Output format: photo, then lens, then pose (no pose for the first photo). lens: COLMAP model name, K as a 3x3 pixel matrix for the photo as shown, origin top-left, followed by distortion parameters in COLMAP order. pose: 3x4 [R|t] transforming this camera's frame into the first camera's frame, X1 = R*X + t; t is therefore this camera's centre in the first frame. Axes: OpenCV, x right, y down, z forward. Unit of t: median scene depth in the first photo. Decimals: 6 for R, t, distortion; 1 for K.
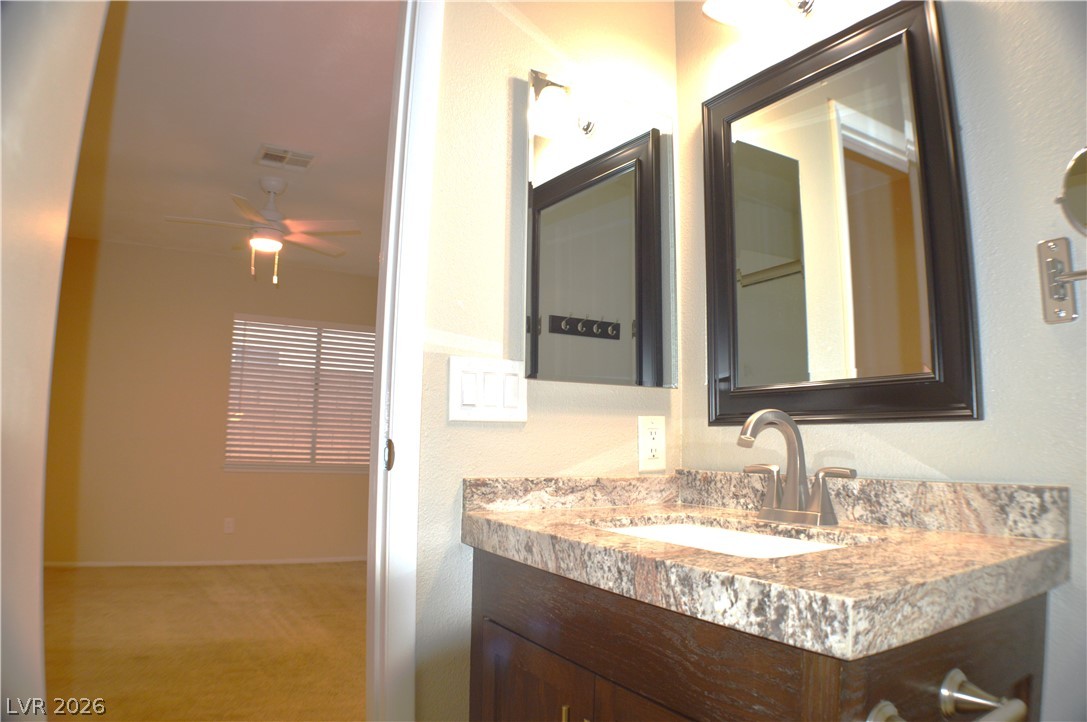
lens RADIAL K [[712.8, 0, 546.1], [0, 712.8, 364.8], [0, 0, 1]] dist [-0.192266, 0.045580]
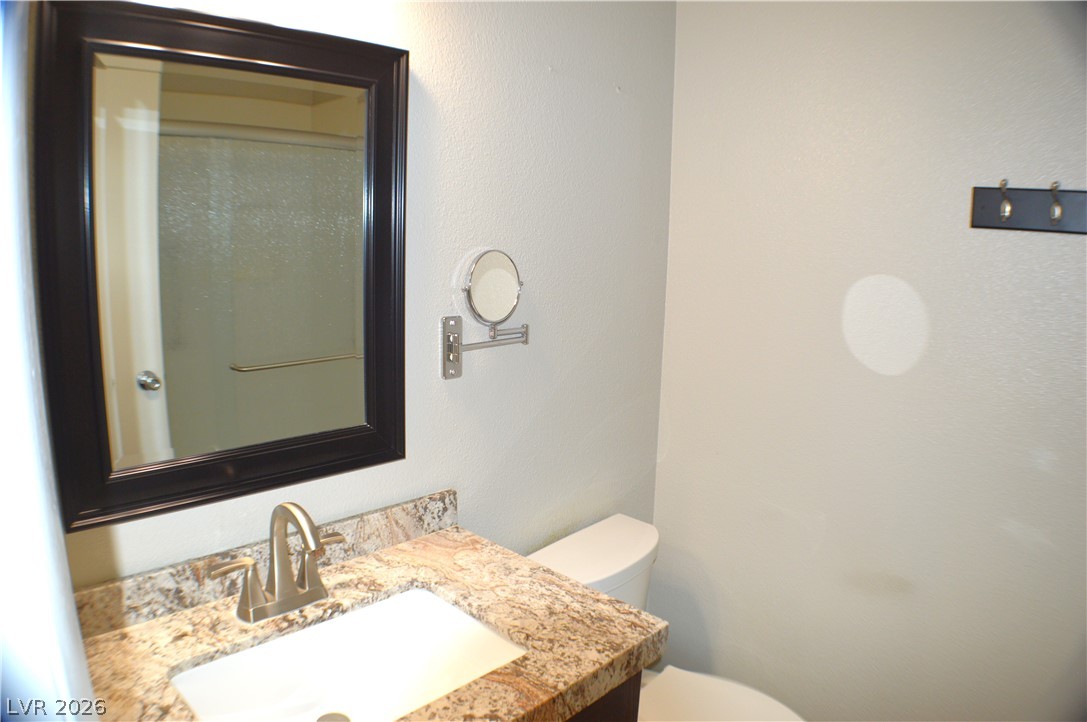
lens RADIAL K [[712.8, 0, 546.1], [0, 712.8, 364.8], [0, 0, 1]] dist [-0.192266, 0.045580]
pose [[-0.271738, -0.200848, 0.941179, -0.628397], [-0.145592, 0.975303, 0.166095, -0.345044], [-0.951295, -0.091894, -0.294269, 1.148494]]
